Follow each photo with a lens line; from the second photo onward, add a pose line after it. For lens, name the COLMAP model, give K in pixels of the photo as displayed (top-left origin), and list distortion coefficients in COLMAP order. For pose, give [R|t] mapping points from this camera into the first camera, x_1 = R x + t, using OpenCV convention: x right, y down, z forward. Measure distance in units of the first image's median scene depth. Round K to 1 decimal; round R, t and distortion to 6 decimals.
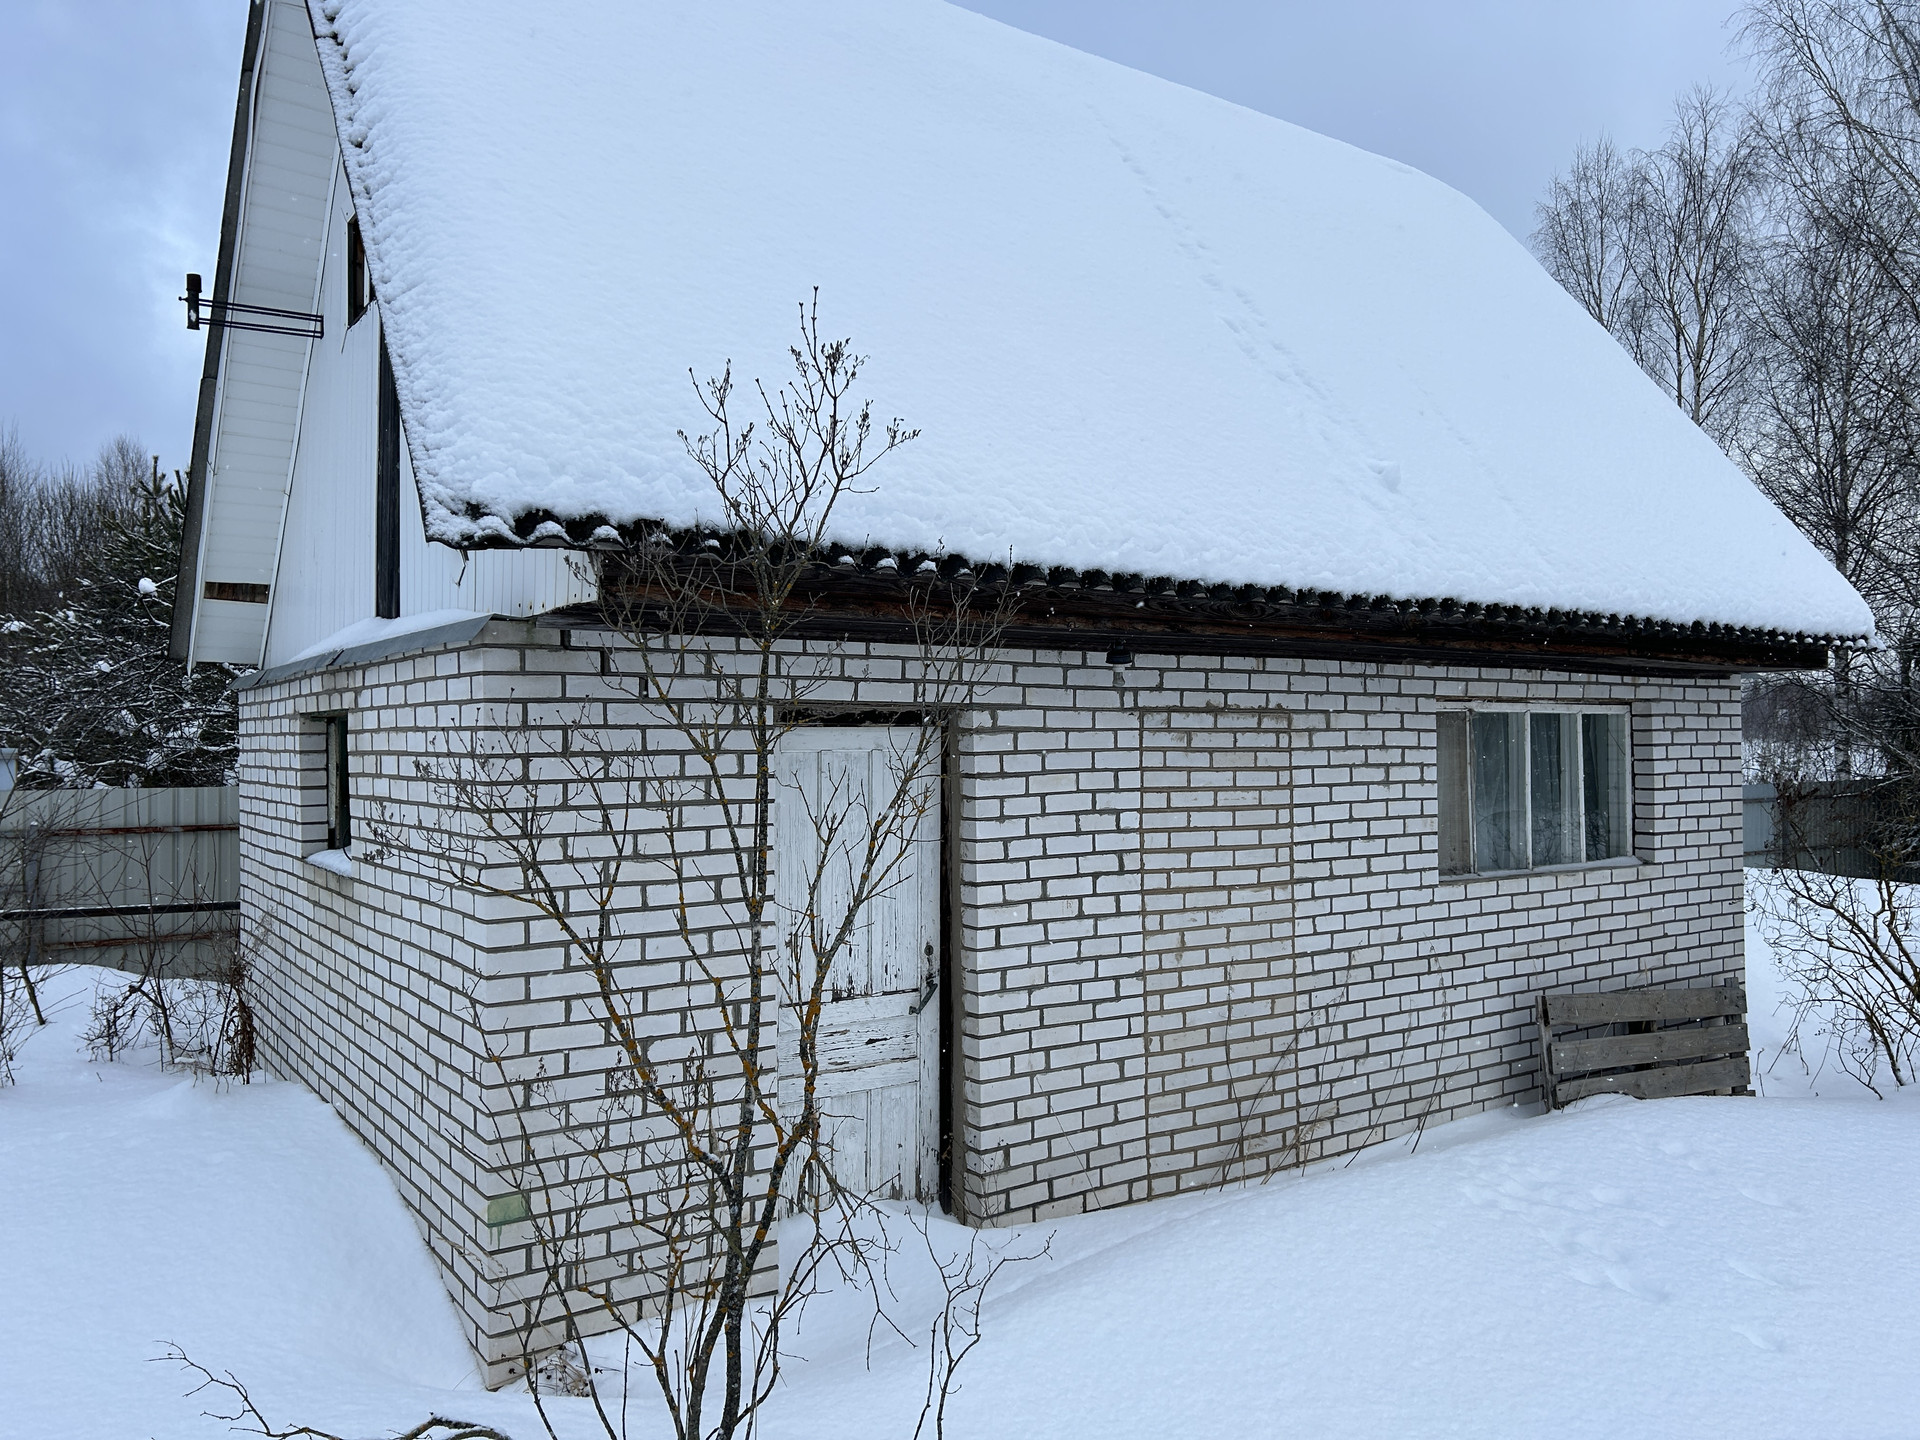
lens RADIAL K [[1436.1, 0, 957.8], [0, 1436.1, 716.8], [0, 0, 1]] dist [0.075702, -0.078198]
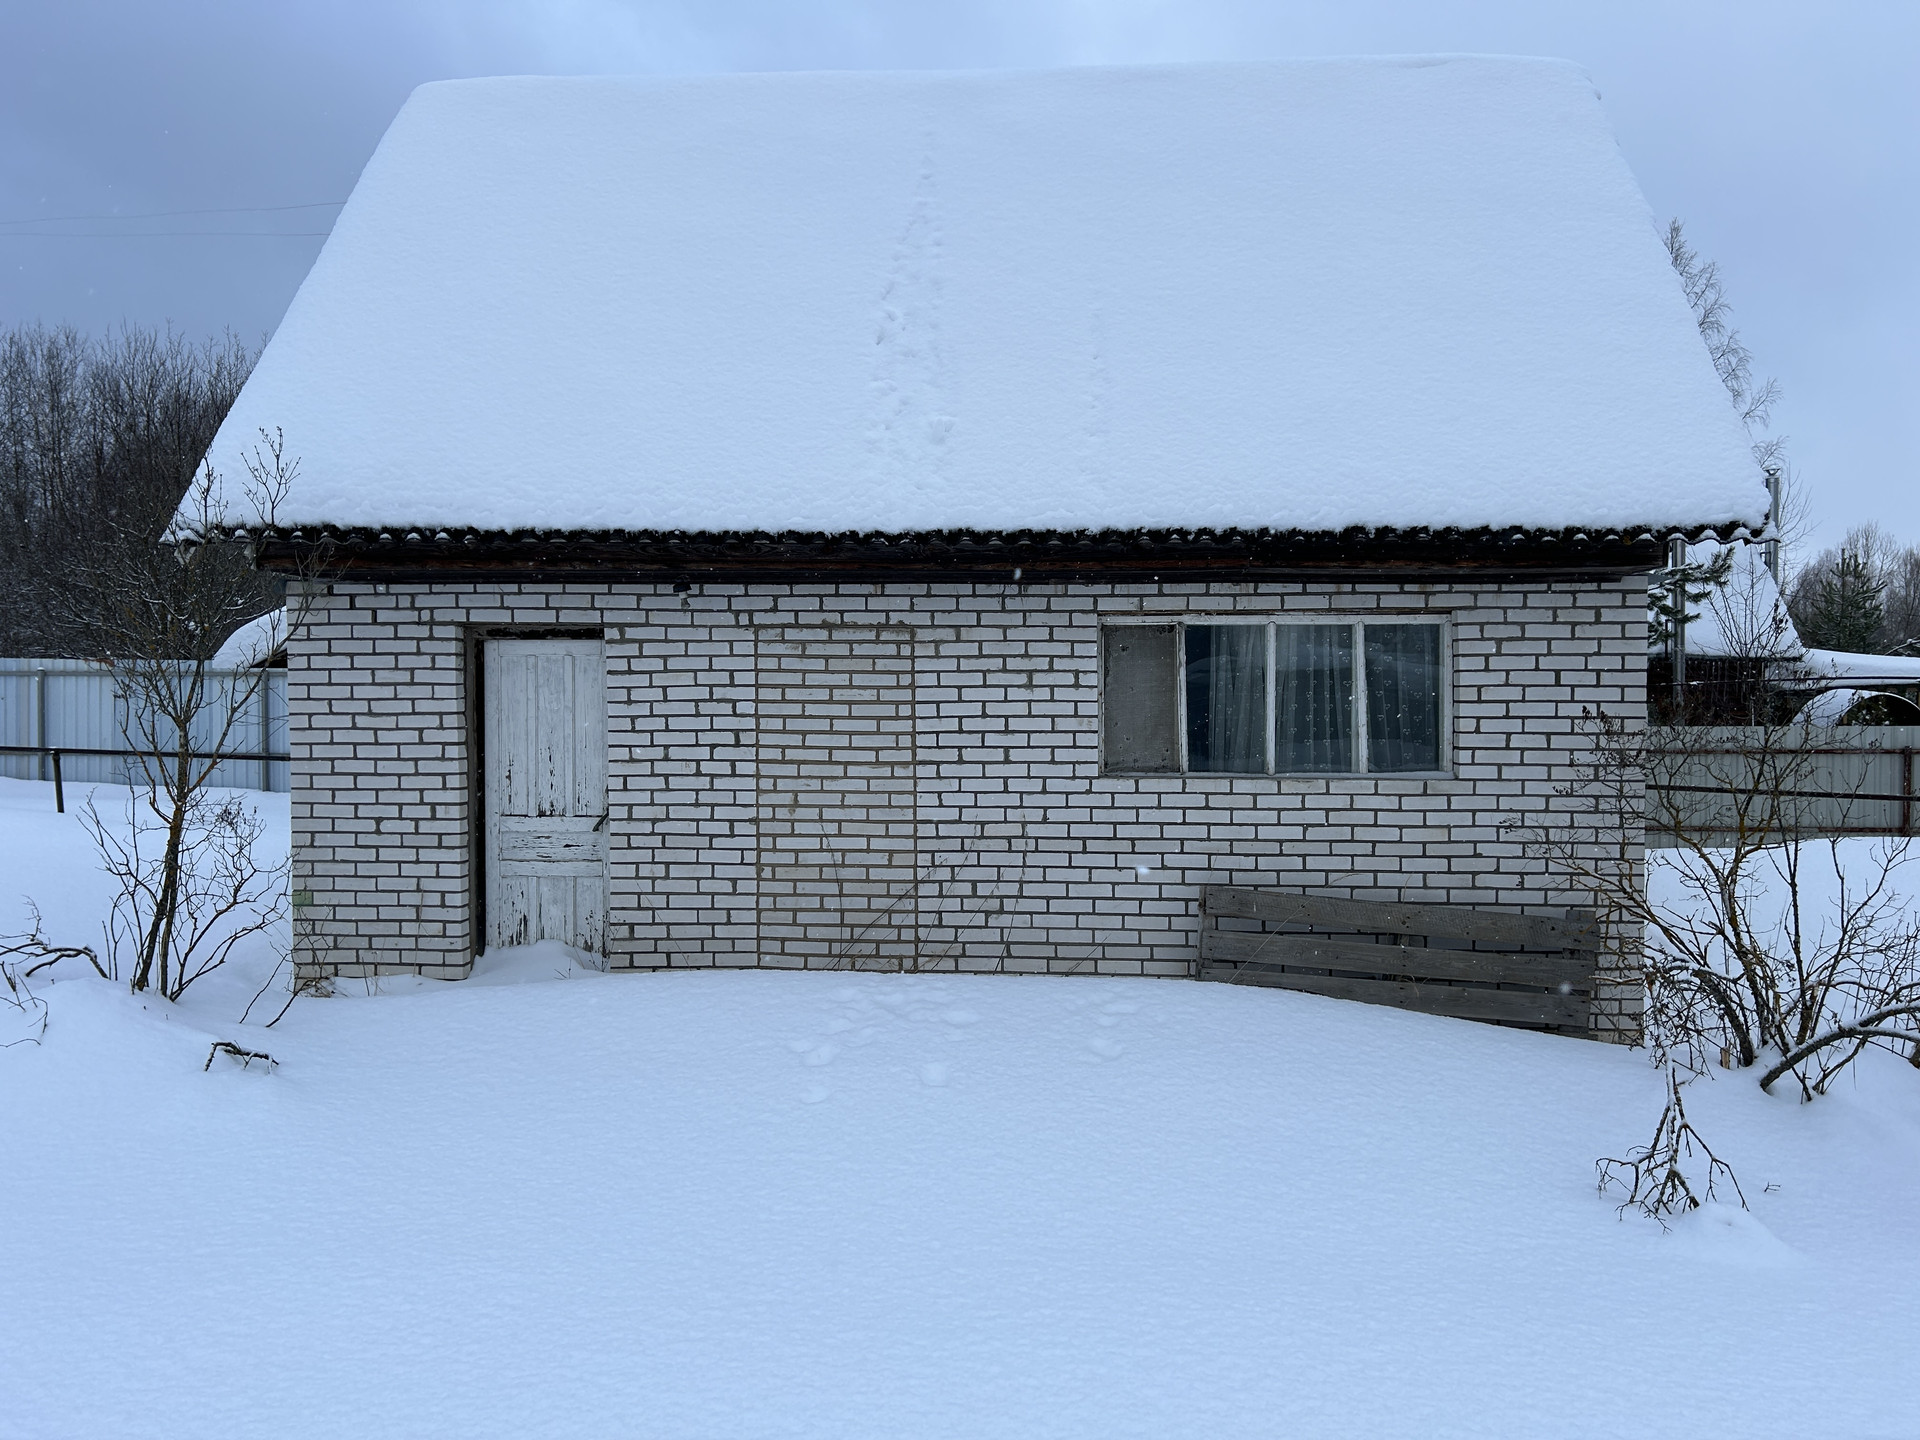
lens RADIAL K [[1436.1, 0, 962.2], [0, 1436.1, 730.7], [0, 0, 1]] dist [0.075702, -0.078198]
pose [[0.781309, 0.023443, -0.623704, 1.033372], [0.005082, 0.999022, 0.043916, 0.031888], [0.624123, -0.037481, 0.780426, 0.057684]]
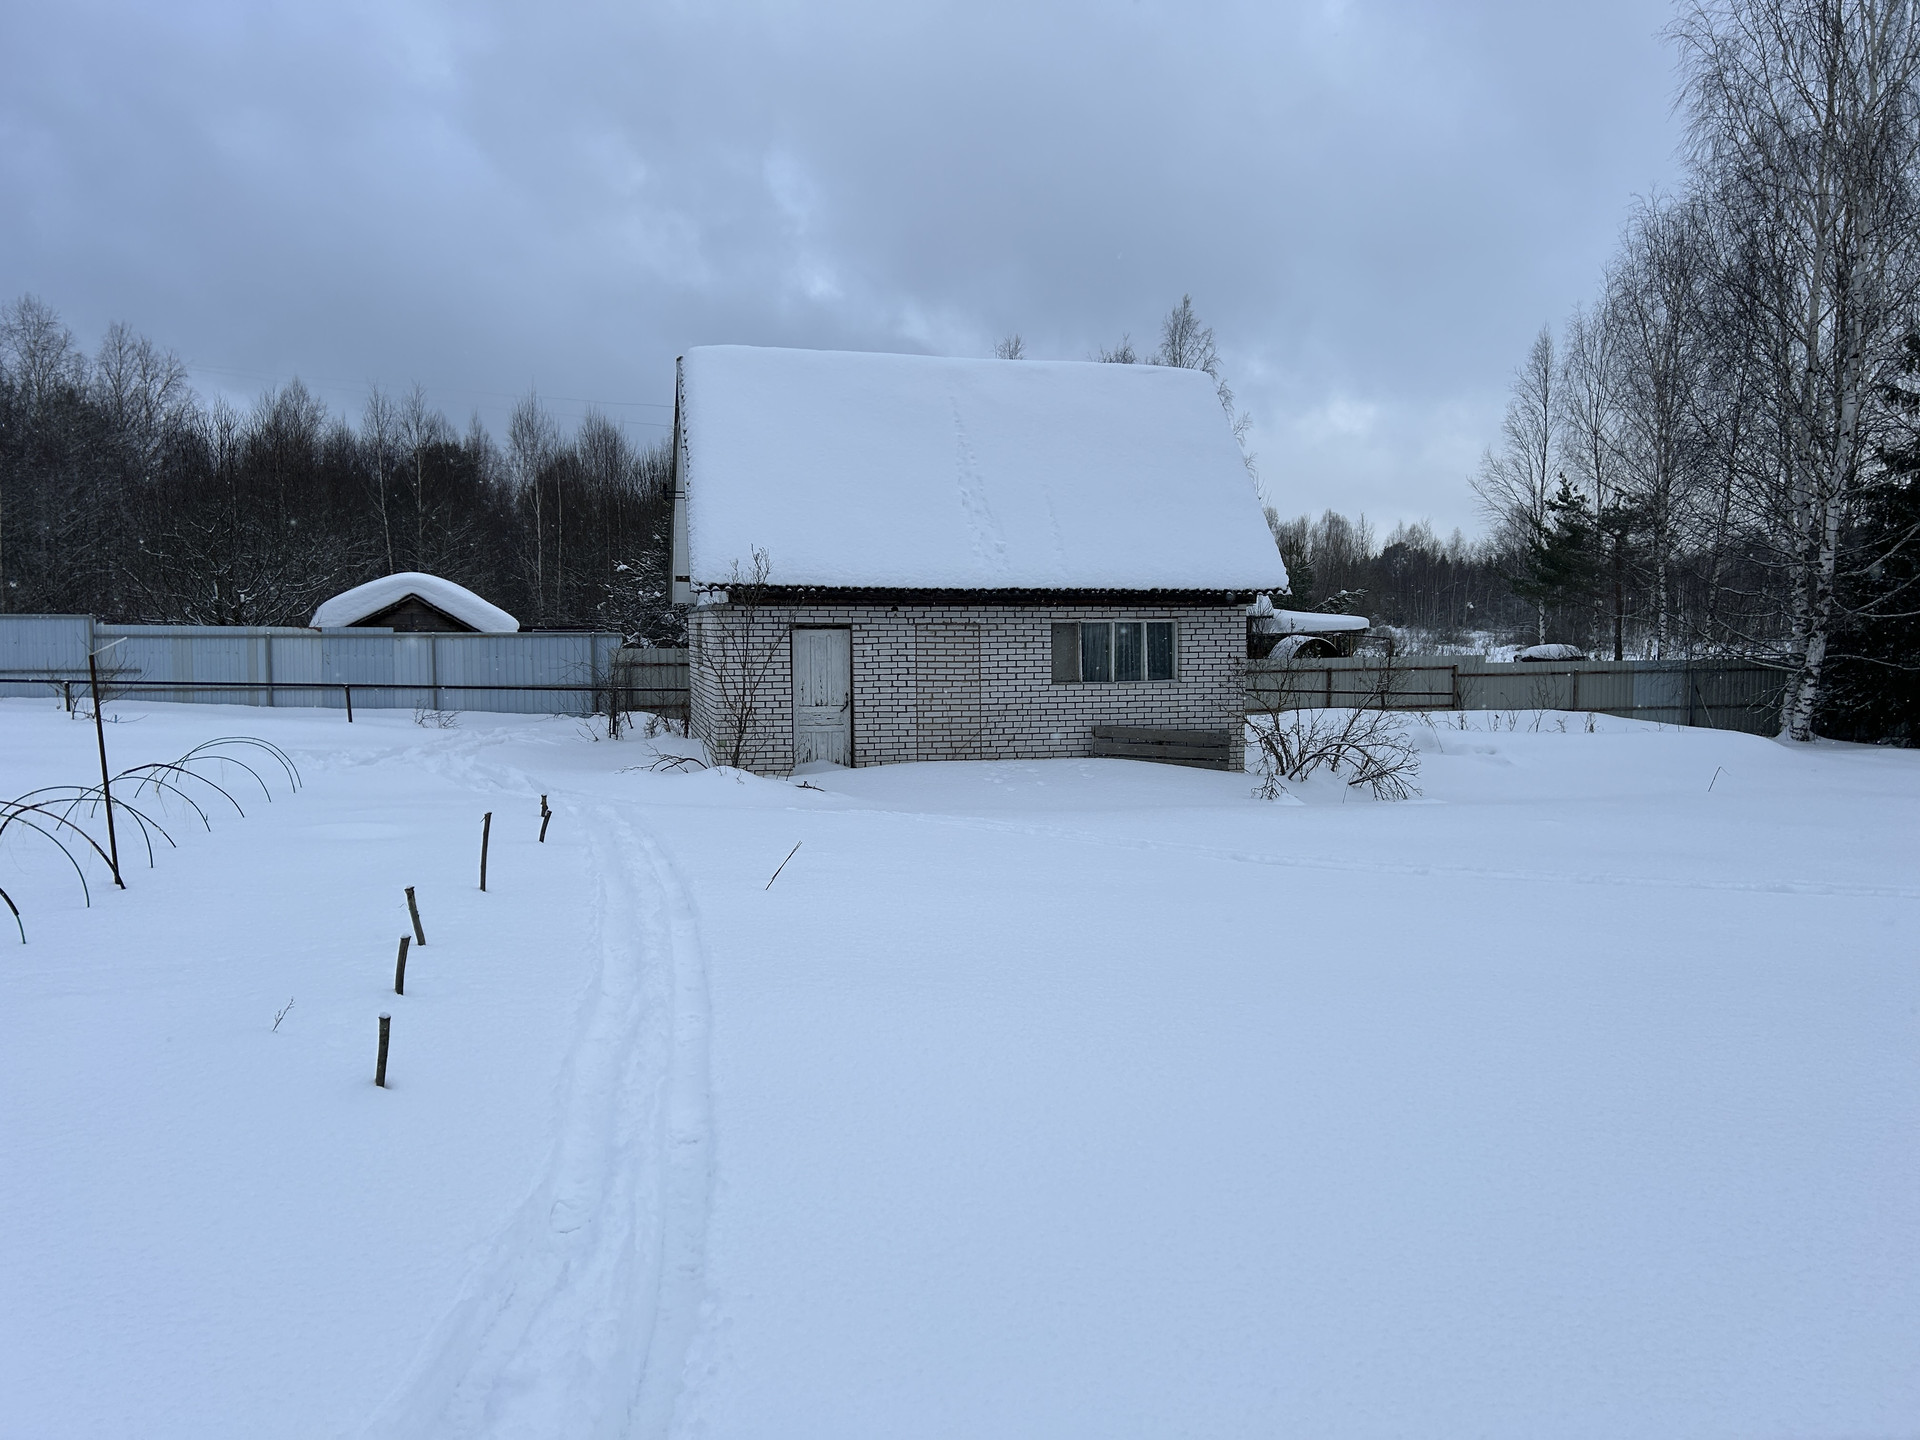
lens RADIAL K [[1436.1, 0, 948.8], [0, 1436.1, 728.6], [0, 0, 1]] dist [0.075702, -0.078198]
pose [[0.937226, 0.027692, -0.347620, 1.219391], [0.003918, 0.995943, 0.089904, -0.055754], [0.348700, -0.085623, 0.933315, -1.847316]]
